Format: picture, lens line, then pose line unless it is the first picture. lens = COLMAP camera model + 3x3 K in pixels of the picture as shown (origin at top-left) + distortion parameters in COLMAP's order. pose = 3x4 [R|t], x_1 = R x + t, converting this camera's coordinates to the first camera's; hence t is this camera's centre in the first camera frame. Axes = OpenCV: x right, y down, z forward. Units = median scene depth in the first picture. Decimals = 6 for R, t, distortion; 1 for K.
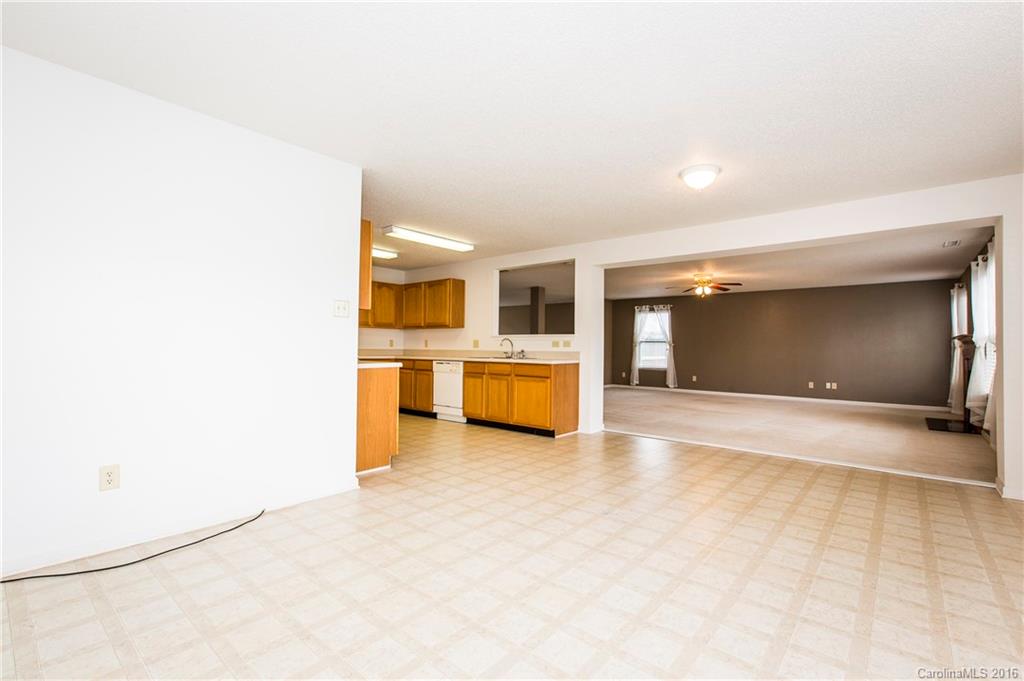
lens RADIAL K [[462.1, 0, 519.4], [0, 462.1, 334.8], [0, 0, 1]] dist [0.003071, -0.001497]
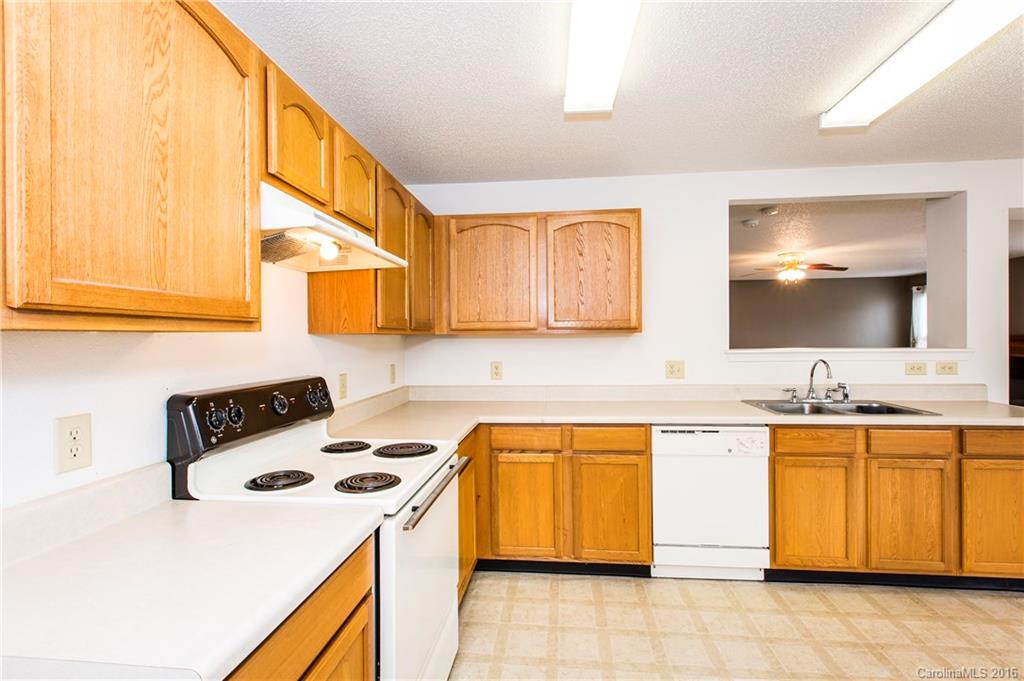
lens RADIAL K [[462.1, 0, 520.1], [0, 462.1, 340.7], [0, 0, 1]] dist [0.003071, -0.001497]
pose [[0.828050, -0.026526, 0.560026, -0.454879], [0.004387, 0.999156, 0.040840, -0.025756], [-0.560637, -0.031361, 0.827468, 0.727885]]
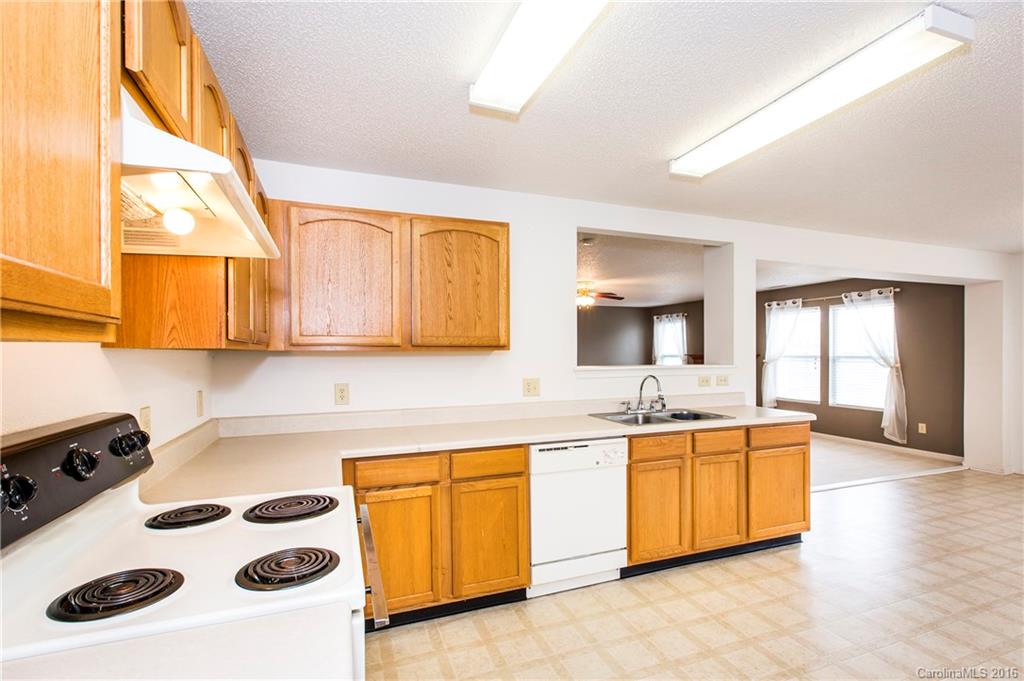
lens RADIAL K [[462.1, 0, 512.9], [0, 462.1, 358.6], [0, 0, 1]] dist [0.003071, -0.001497]
pose [[0.495722, -0.026048, 0.868091, -0.481709], [-0.014532, 0.999161, 0.038280, -0.024172], [-0.868360, -0.031591, 0.494928, 0.802605]]
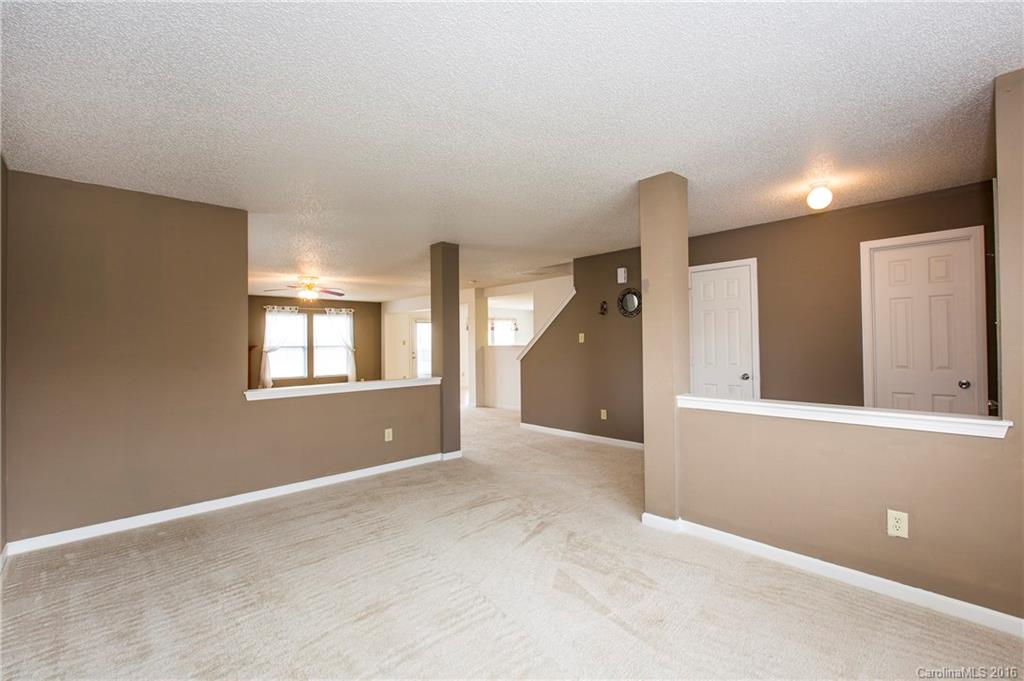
lens RADIAL K [[462.1, 0, 507.1], [0, 462.1, 341.2], [0, 0, 1]] dist [0.003071, -0.001497]
pose [[-0.993836, 0.004823, 0.110757, -0.111051], [0.002147, 0.999703, -0.024266, 0.021956], [-0.110841, -0.023878, -0.993551, 2.168600]]
